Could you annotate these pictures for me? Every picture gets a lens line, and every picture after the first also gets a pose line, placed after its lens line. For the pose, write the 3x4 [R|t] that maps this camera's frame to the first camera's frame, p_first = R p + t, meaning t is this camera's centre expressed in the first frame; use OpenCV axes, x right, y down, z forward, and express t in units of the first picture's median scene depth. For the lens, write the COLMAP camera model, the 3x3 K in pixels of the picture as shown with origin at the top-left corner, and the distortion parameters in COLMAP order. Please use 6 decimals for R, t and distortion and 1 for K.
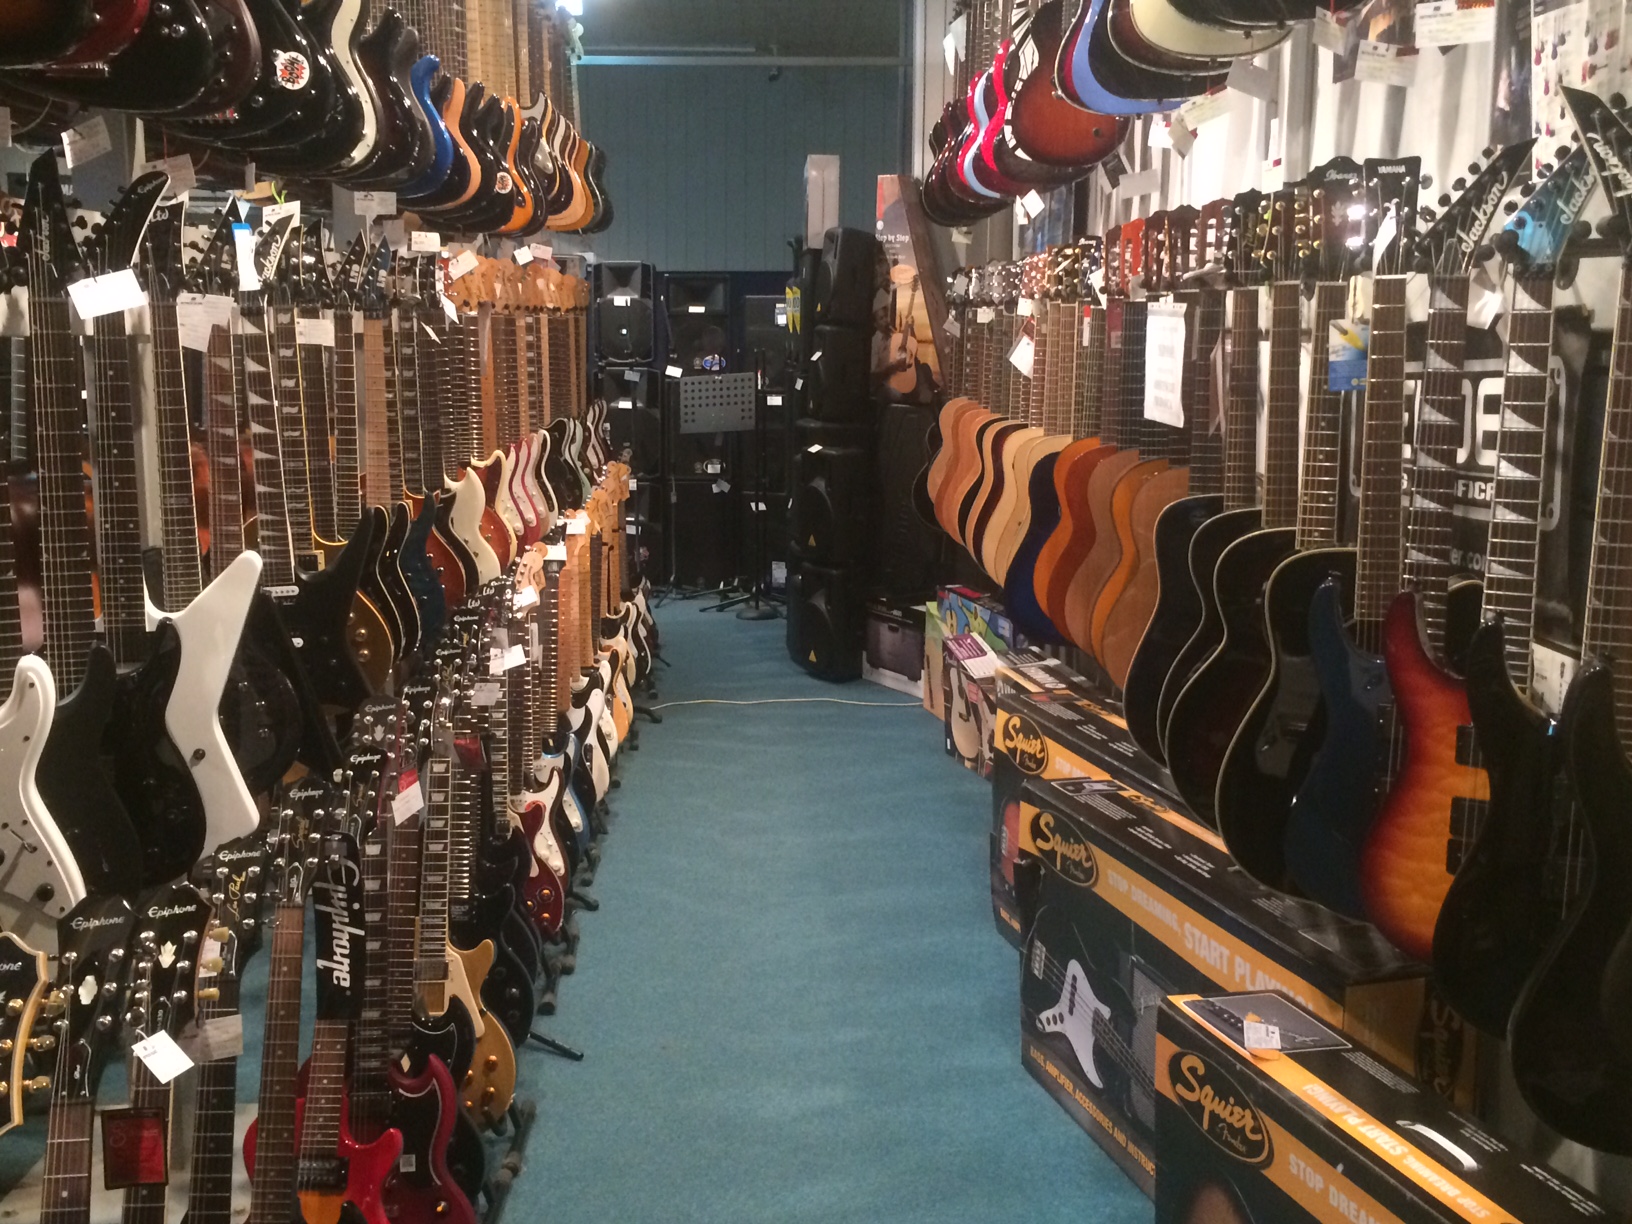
lens RADIAL K [[1718.4, 0, 812.5], [0, 1718.4, 613.2], [0, 0, 1]] dist [-0.012724, 0.000000]
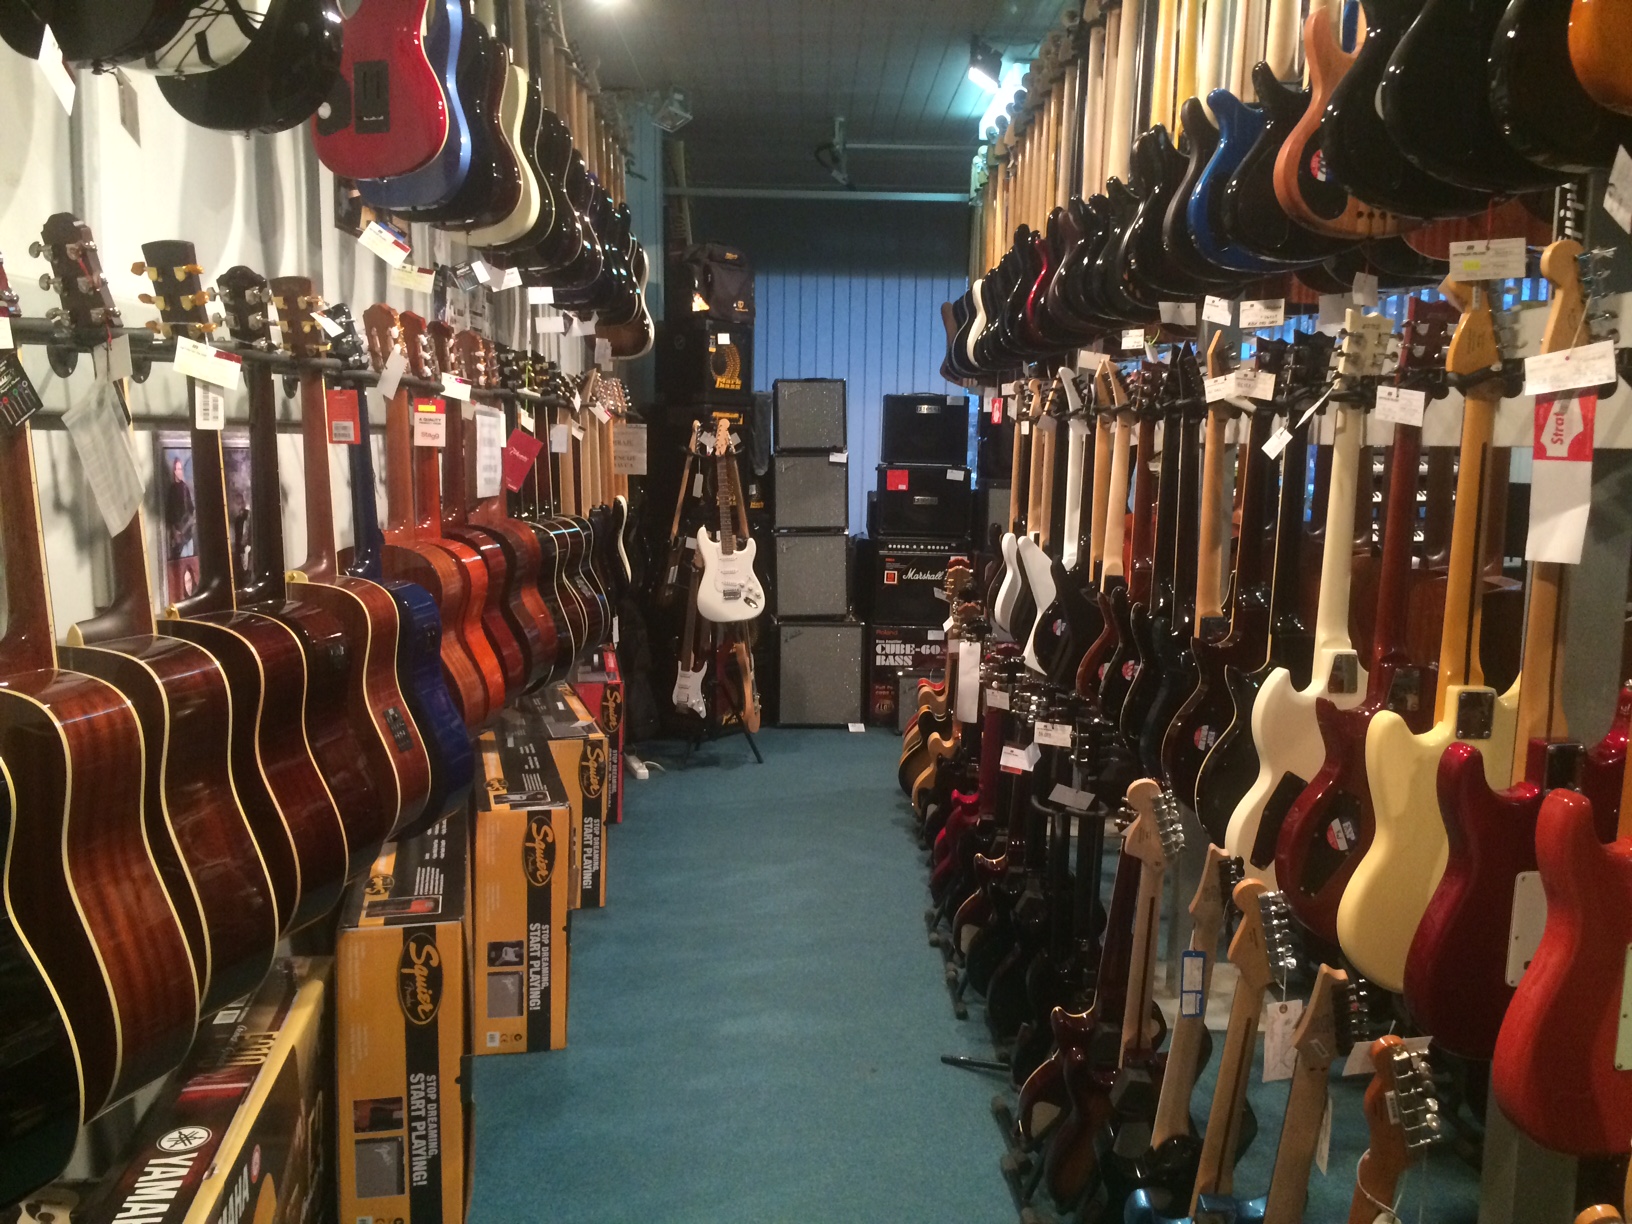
lens RADIAL K [[1325.5, 0, 814.2], [0, 1325.5, 612.2], [0, 0, 1]] dist [-0.006091, -0.000957]
pose [[-0.999649, -0.017360, 0.020037, -0.068383], [-0.010196, 0.949407, 0.313884, -0.344955], [-0.024472, 0.313569, -0.949250, 1.968874]]
